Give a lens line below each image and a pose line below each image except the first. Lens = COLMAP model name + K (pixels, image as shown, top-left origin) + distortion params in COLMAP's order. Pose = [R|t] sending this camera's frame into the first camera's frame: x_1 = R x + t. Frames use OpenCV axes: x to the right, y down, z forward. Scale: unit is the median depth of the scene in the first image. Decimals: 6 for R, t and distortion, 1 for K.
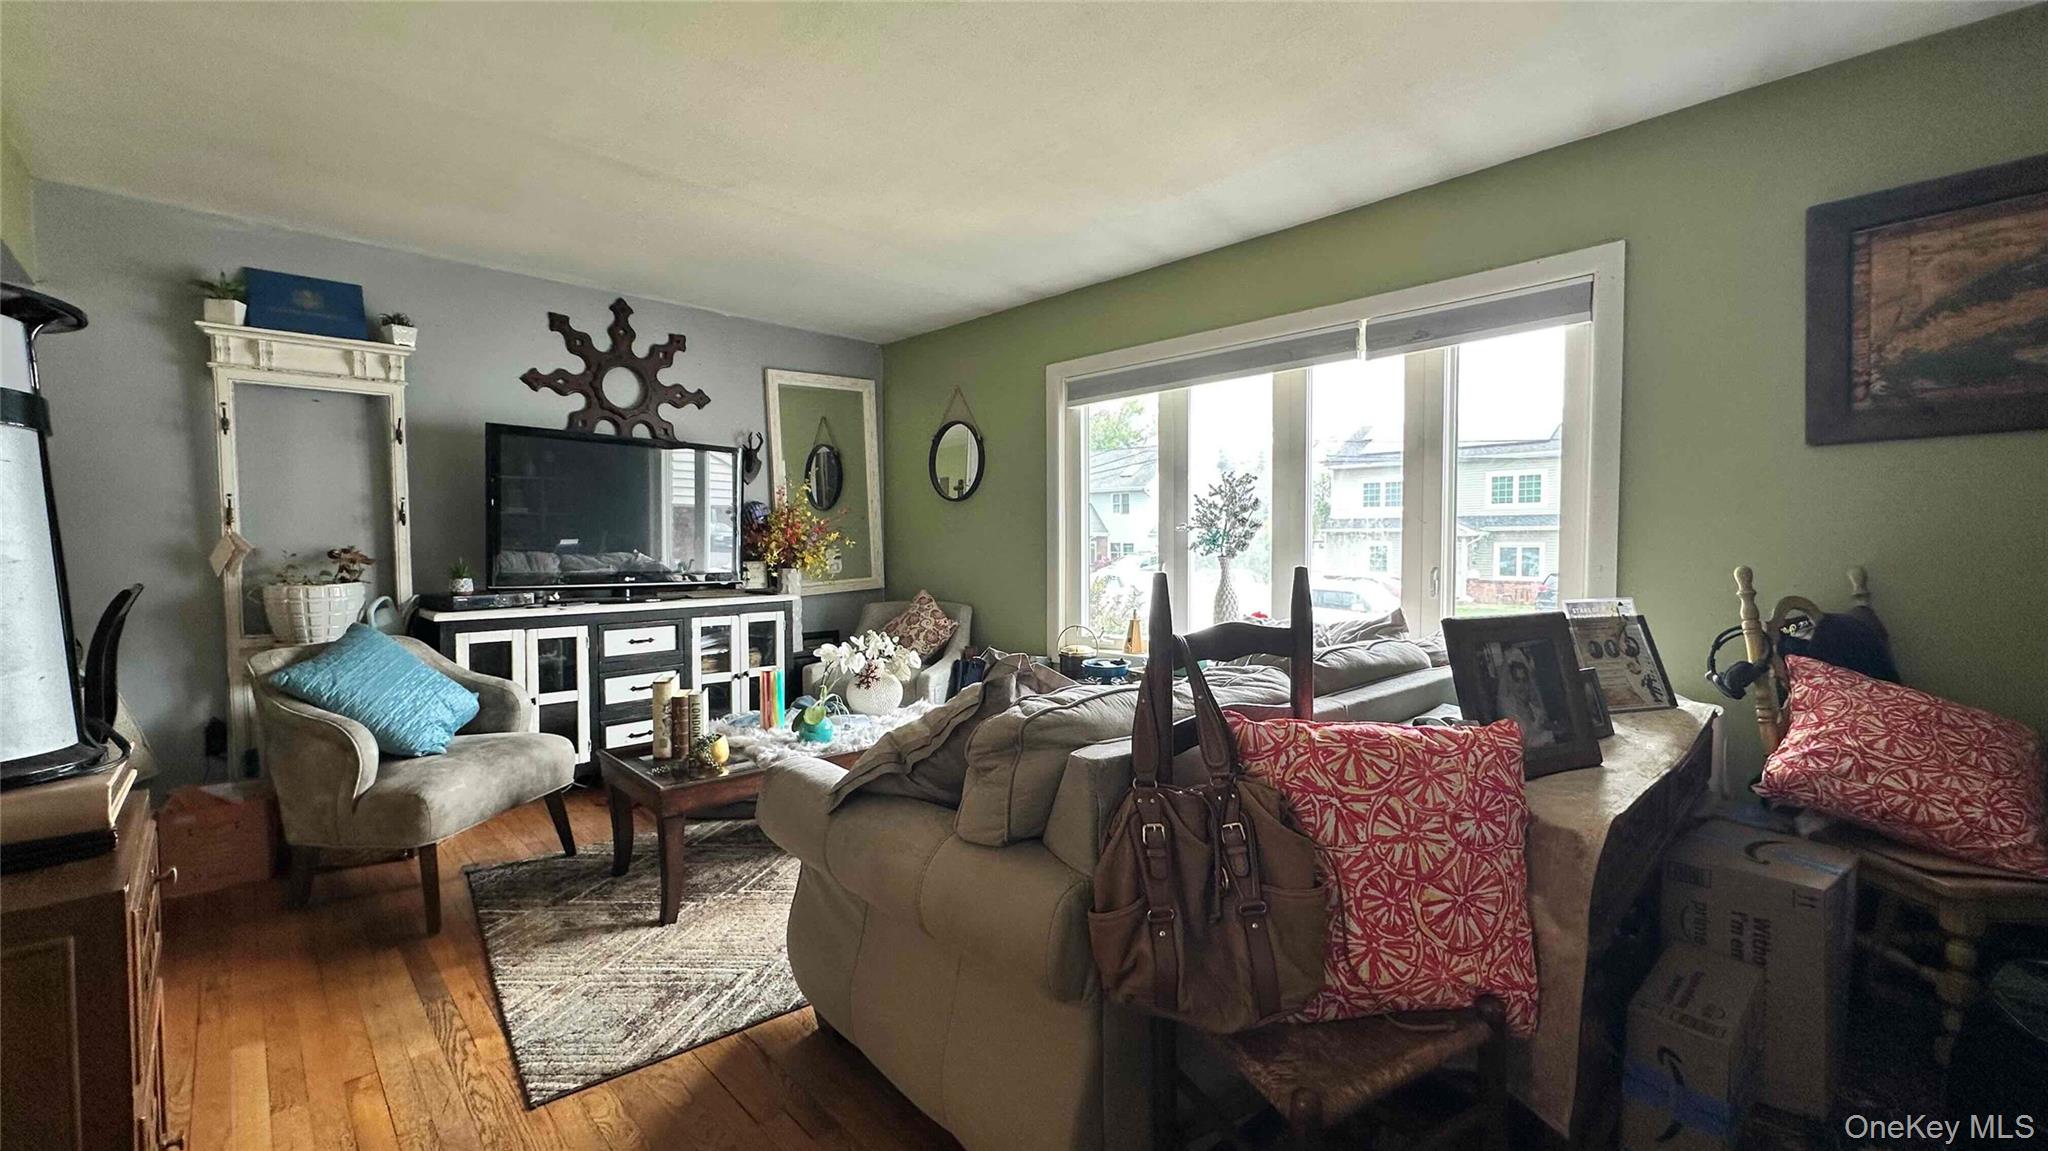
lens RADIAL K [[816.9, 0, 1032.3], [0, 816.9, 574.1], [0, 0, 1]] dist [-0.004628, 0.001389]
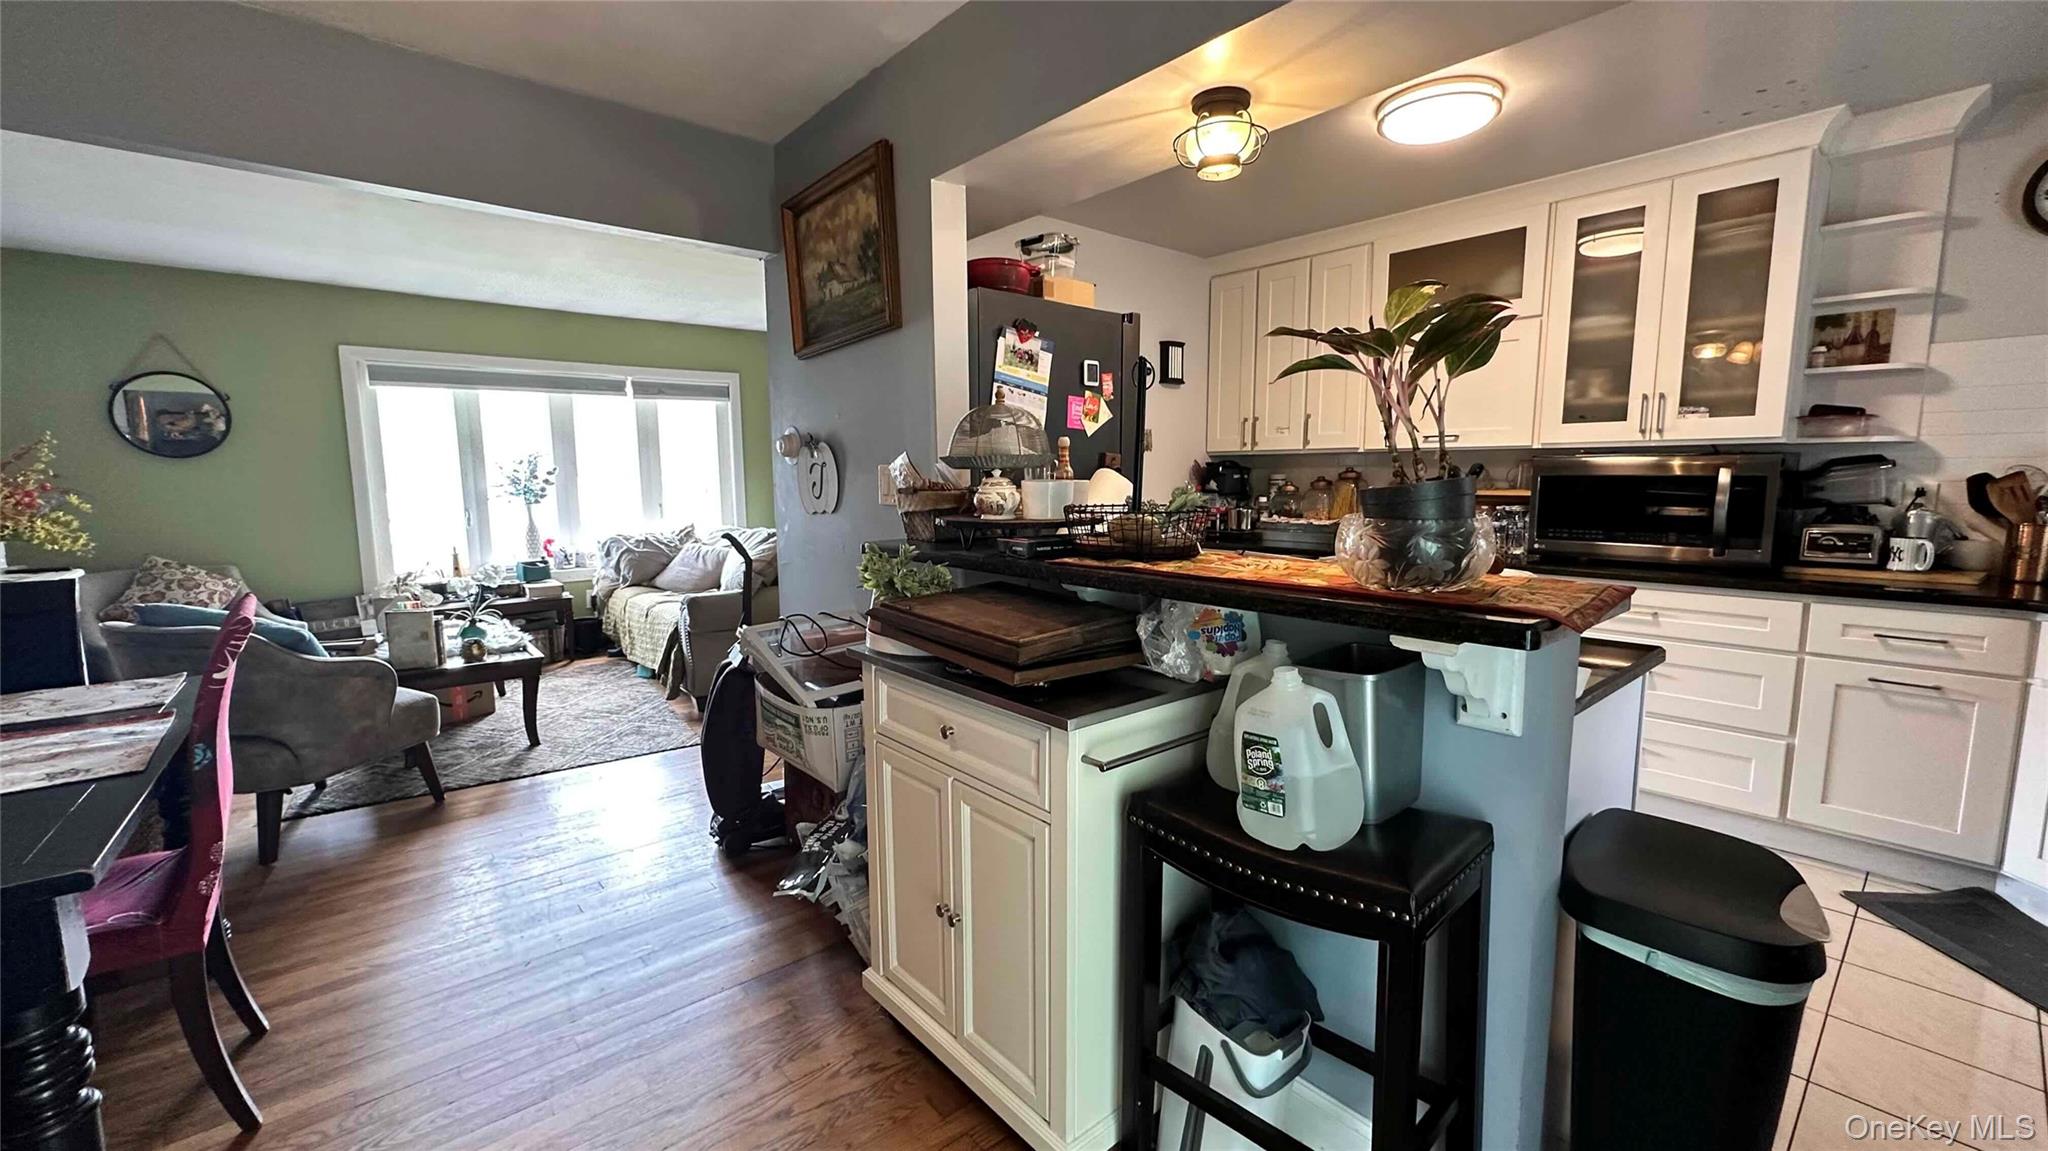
lens RADIAL K [[816.9, 0, 1027.4], [0, 816.9, 574.1], [0, 0, 1]] dist [-0.004628, 0.001389]
pose [[0.068631, -0.120522, 0.990335, -2.238196], [0.047300, 0.991953, 0.117441, -0.047744], [-0.996520, 0.038783, 0.073779, -0.096040]]
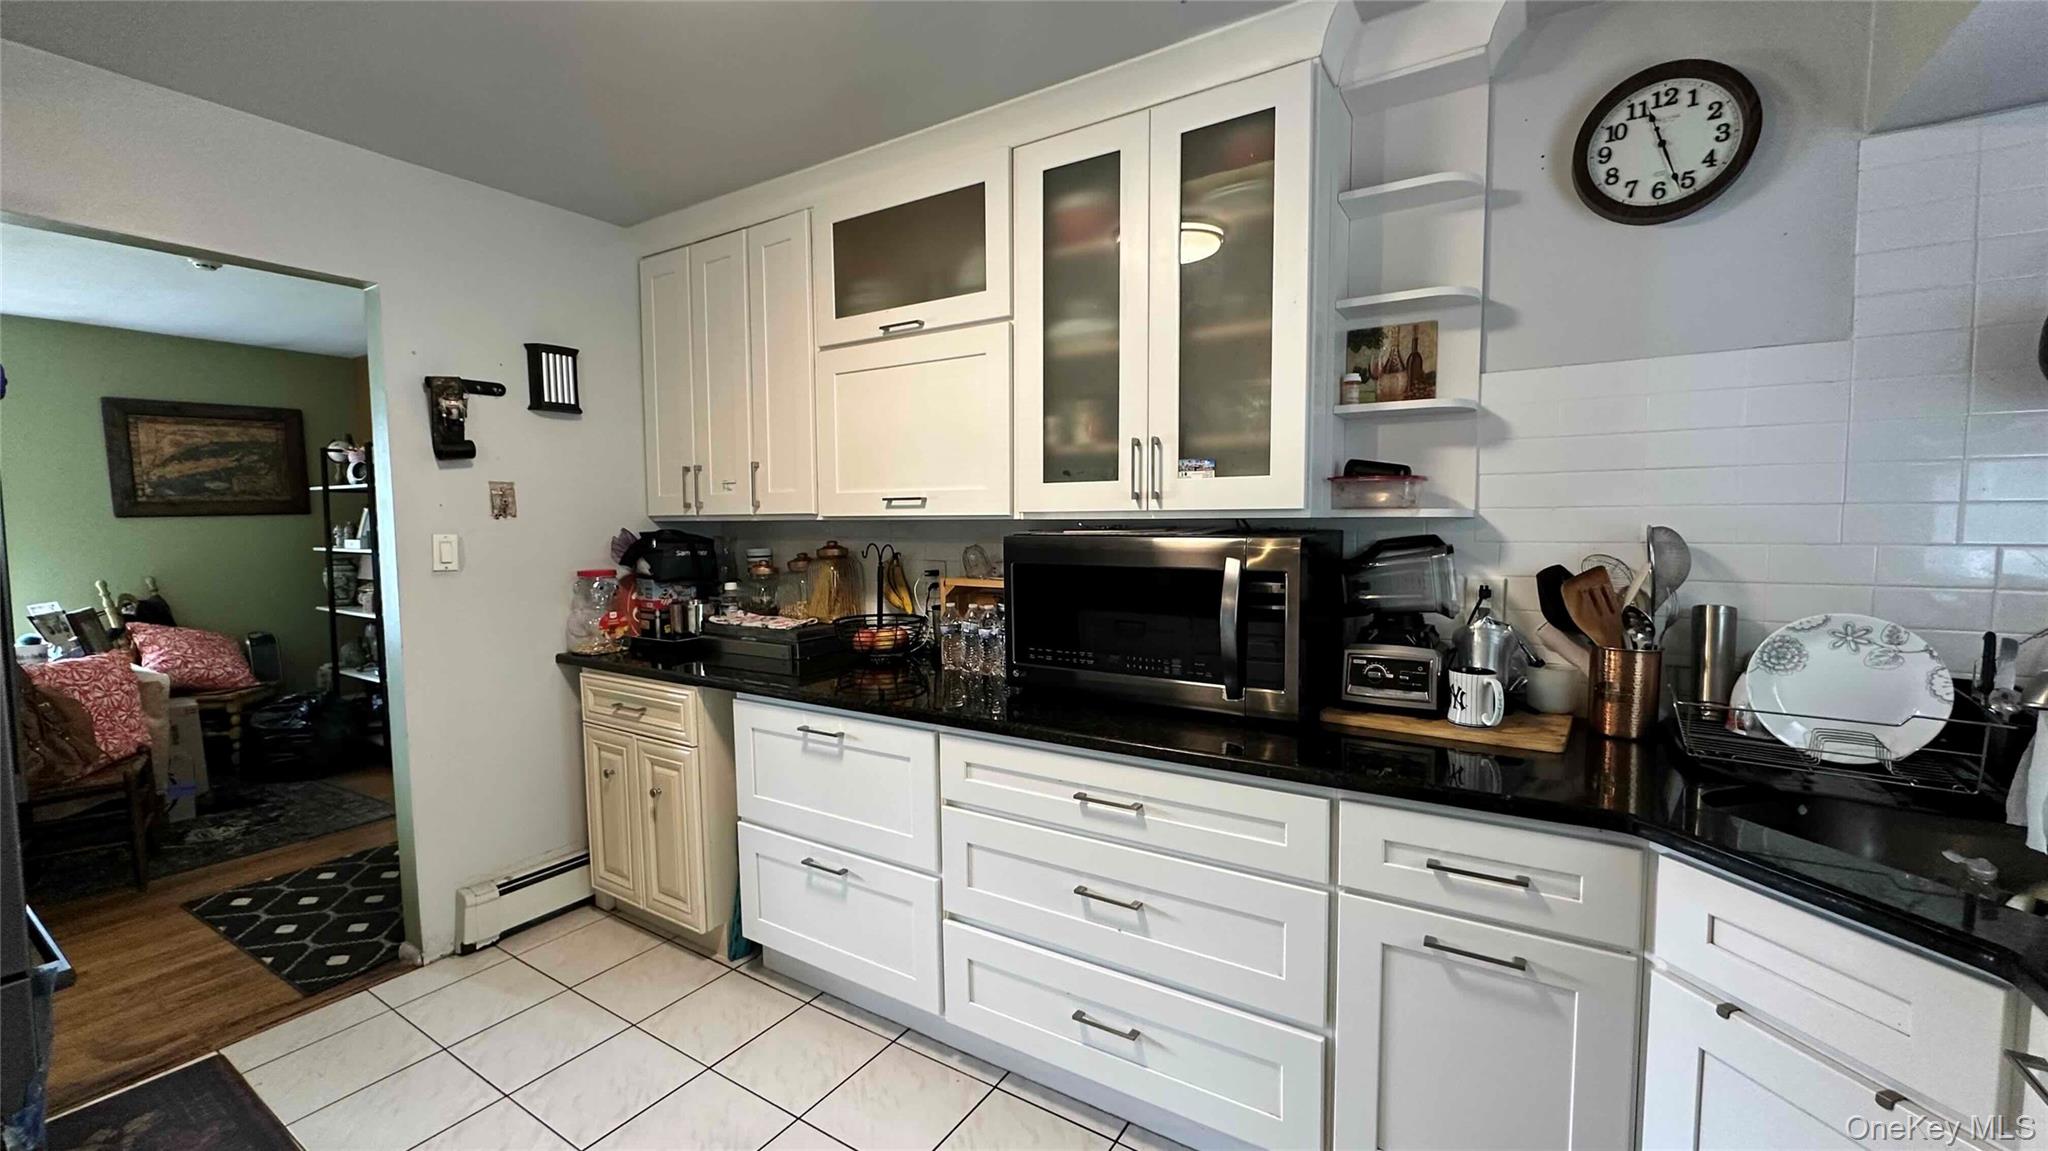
lens RADIAL K [[816.9, 0, 1023.6], [0, 816.9, 574.6], [0, 0, 1]] dist [-0.004628, 0.001389]
pose [[-0.218281, -0.061740, 0.973931, -1.570232], [0.047736, 0.996126, 0.073846, -0.064241], [-0.974718, 0.062611, -0.214488, -0.767787]]
